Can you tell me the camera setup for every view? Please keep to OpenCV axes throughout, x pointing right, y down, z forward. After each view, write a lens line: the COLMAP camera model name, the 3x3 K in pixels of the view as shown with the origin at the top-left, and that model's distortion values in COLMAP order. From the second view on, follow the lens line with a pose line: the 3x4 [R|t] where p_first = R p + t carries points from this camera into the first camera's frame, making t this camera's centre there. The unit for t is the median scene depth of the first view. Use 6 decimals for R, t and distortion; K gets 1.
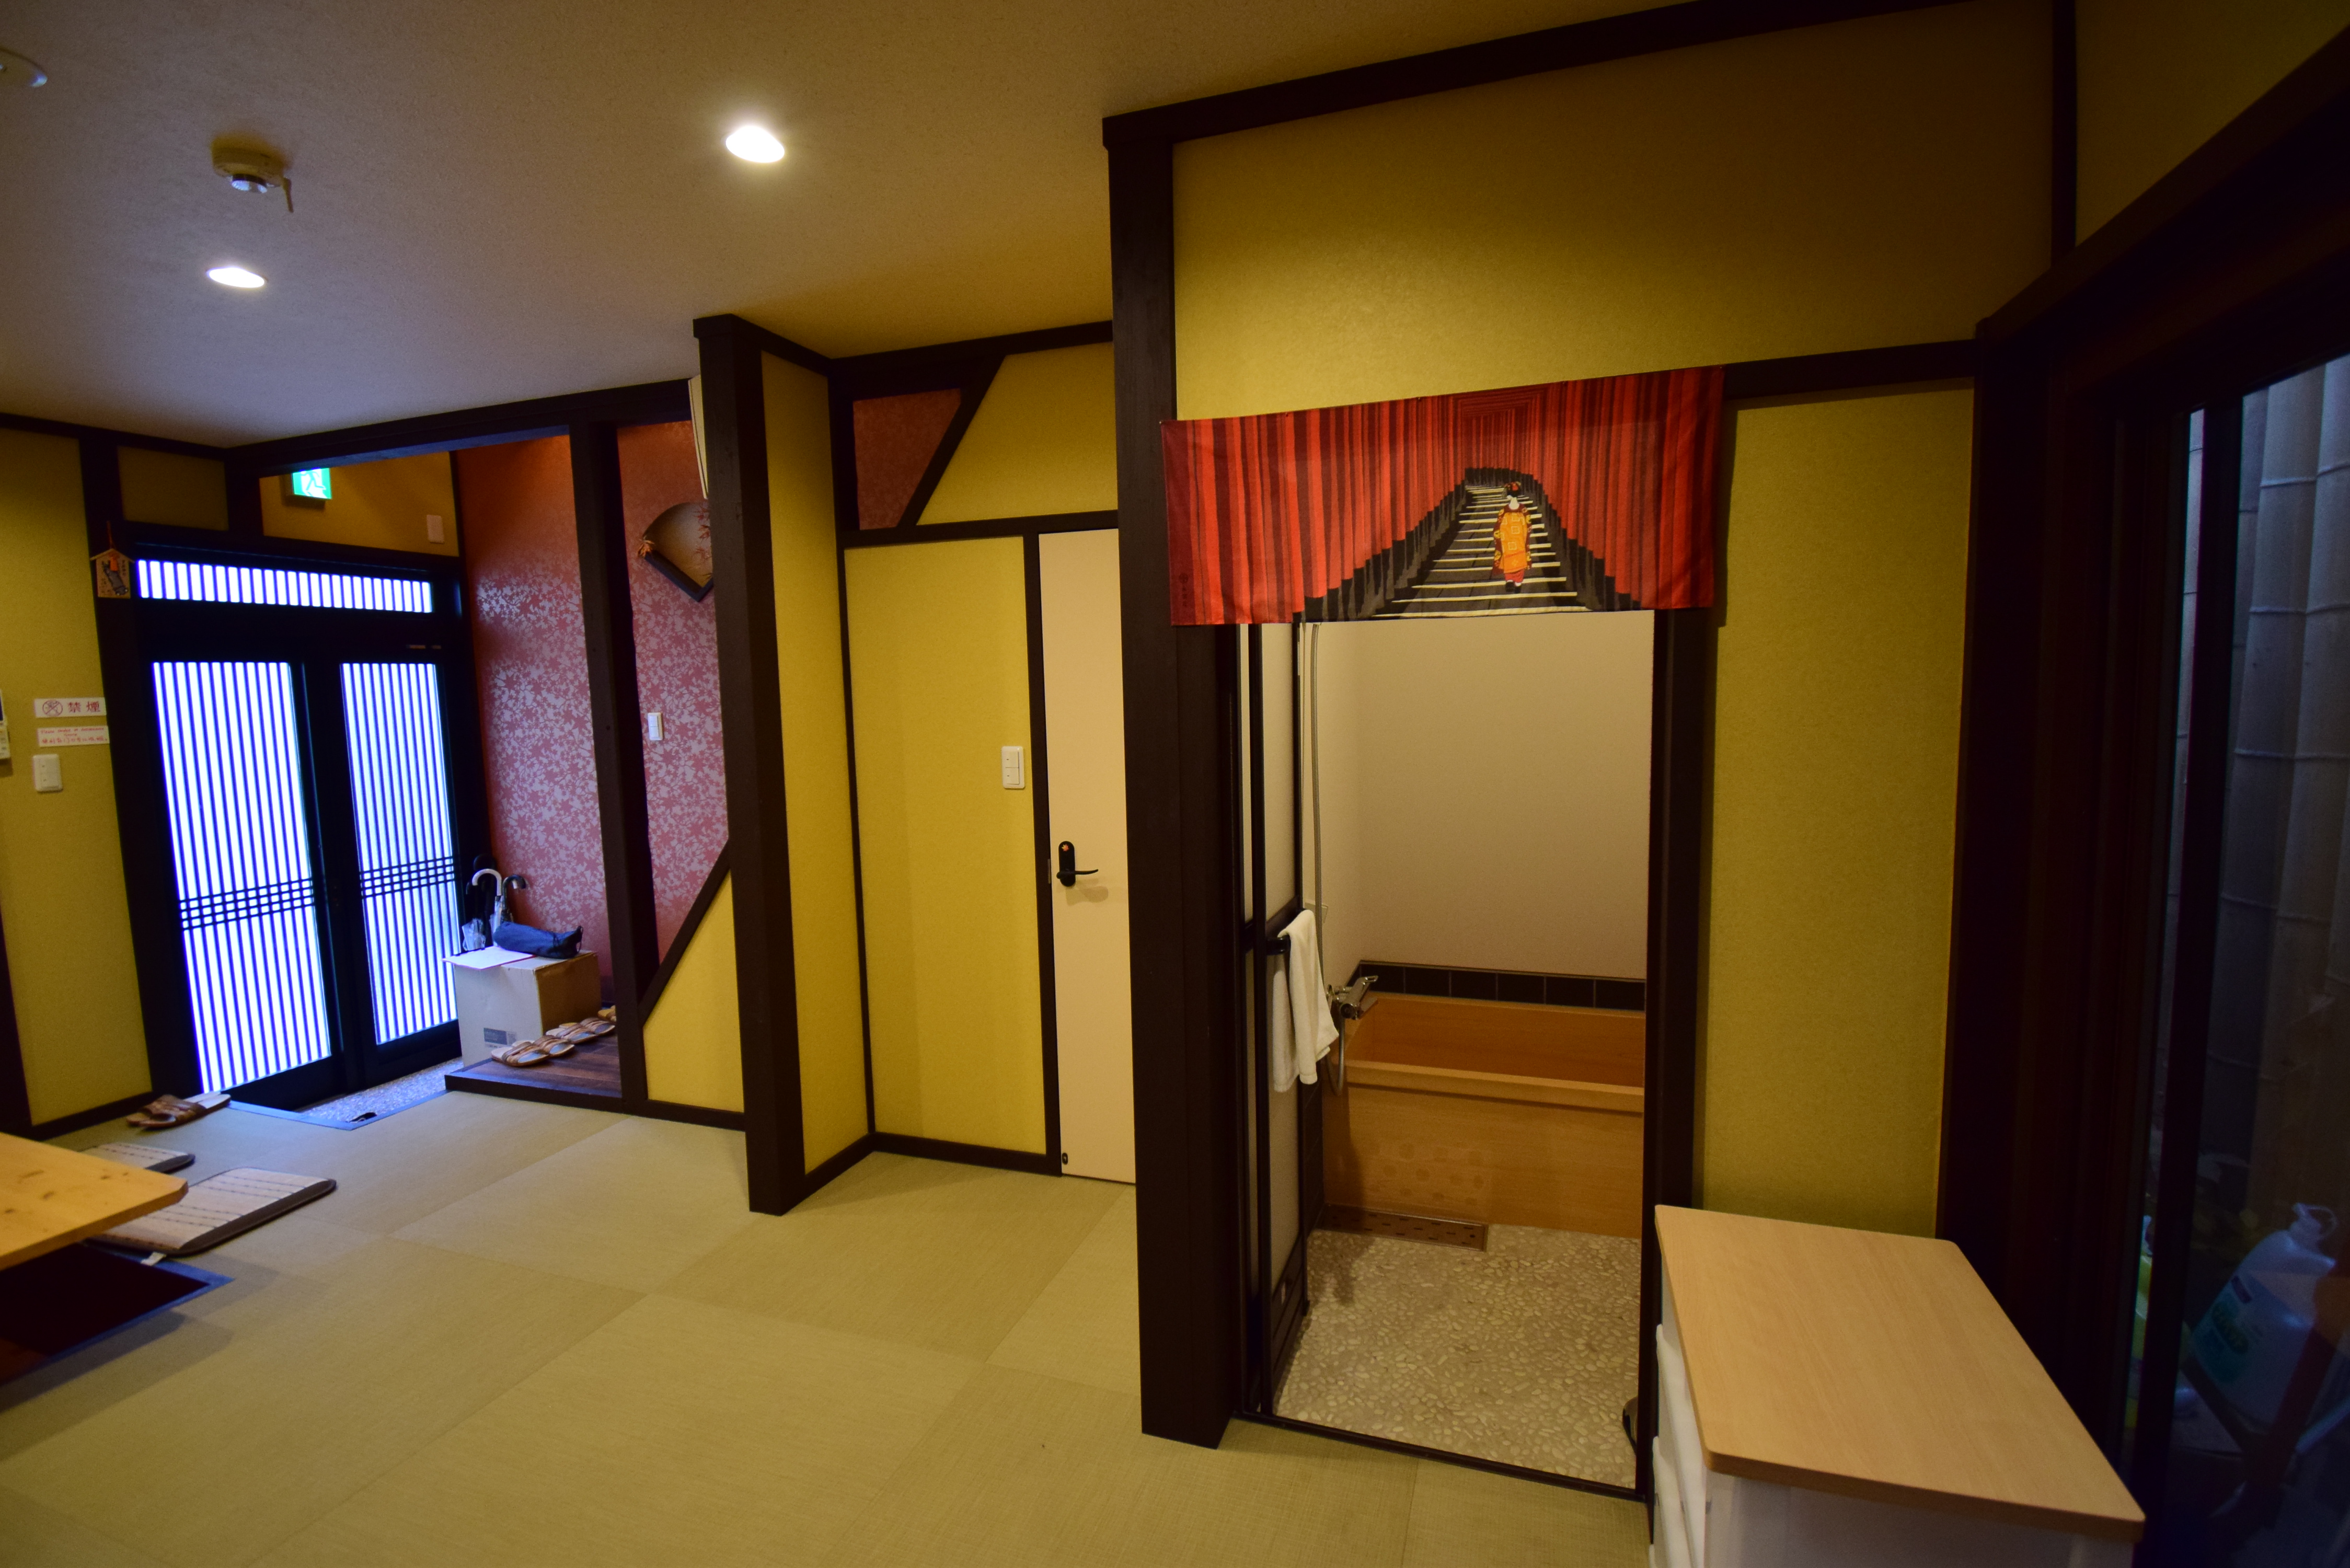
lens RADIAL K [[1070.1, 0, 1188.0], [0, 1070.1, 778.8], [0, 0, 1]] dist [0.018161, -0.025269]
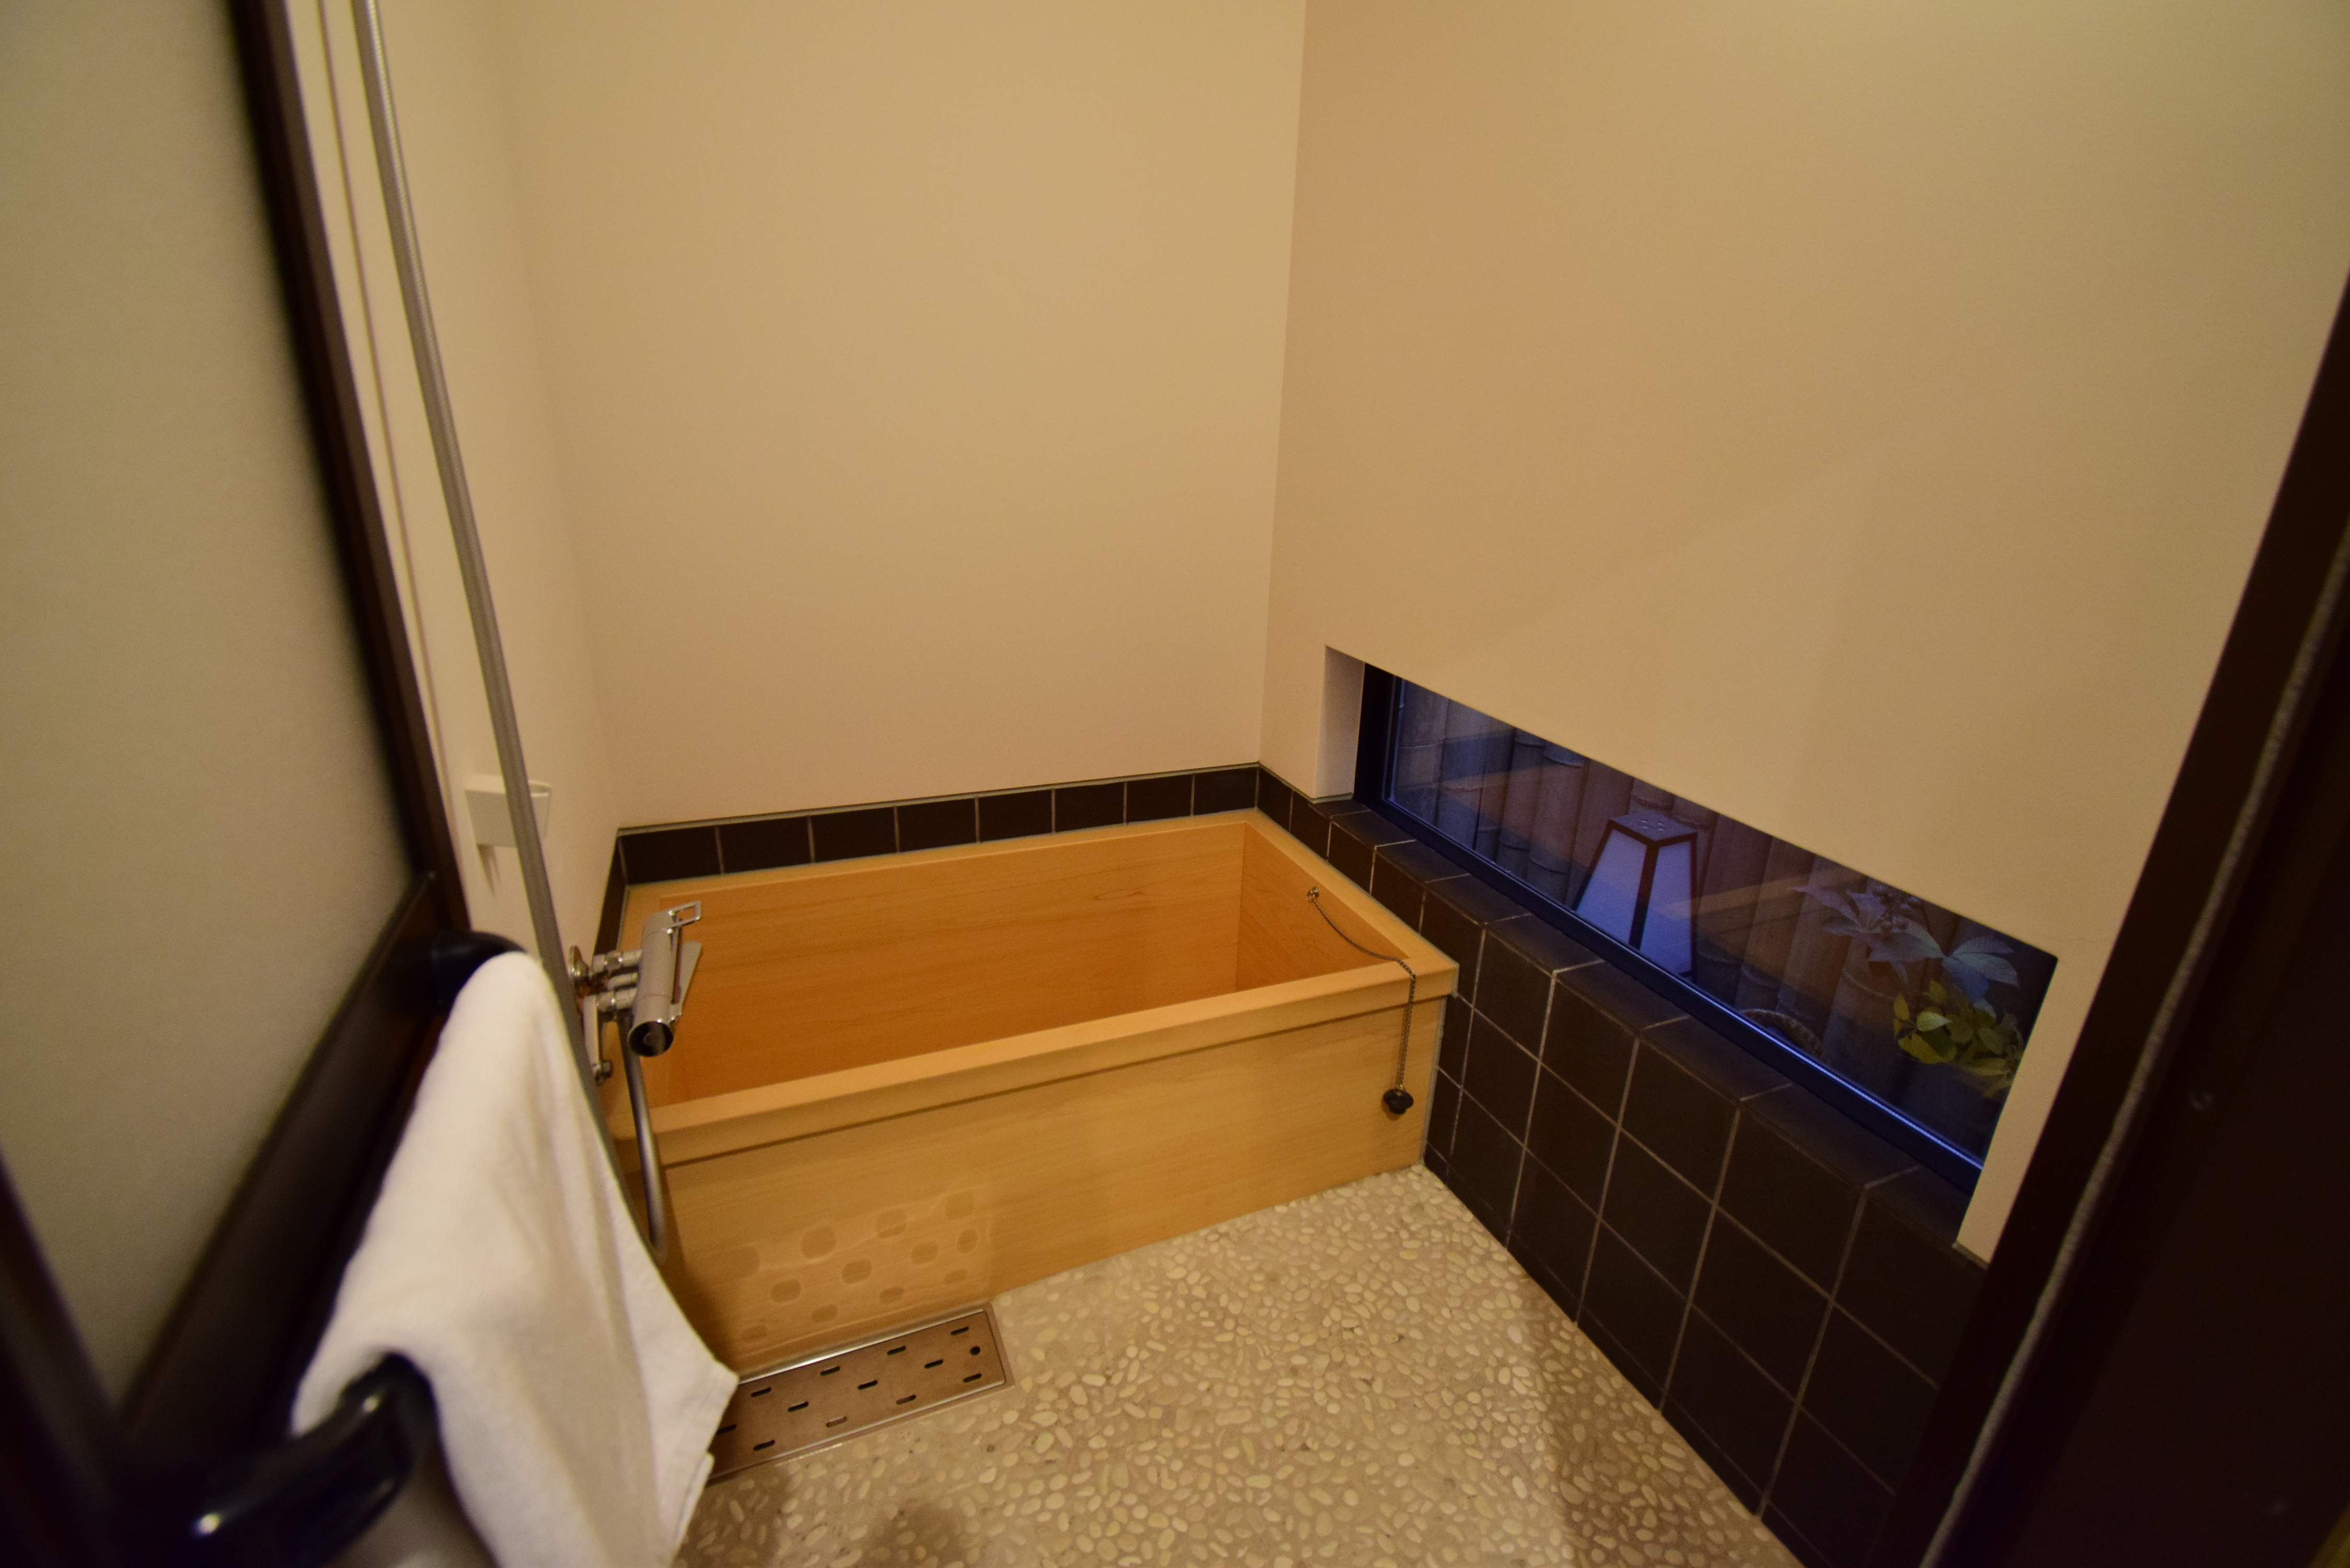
lens RADIAL K [[1070.1, 0, 1188.0], [0, 1070.1, 778.8], [0, 0, 1]] dist [0.018161, -0.025269]
pose [[0.755411, -0.178912, 0.630353, 0.068116], [0.015777, 0.966689, 0.255468, 0.035413], [-0.655061, -0.183038, 0.733070, 0.600318]]
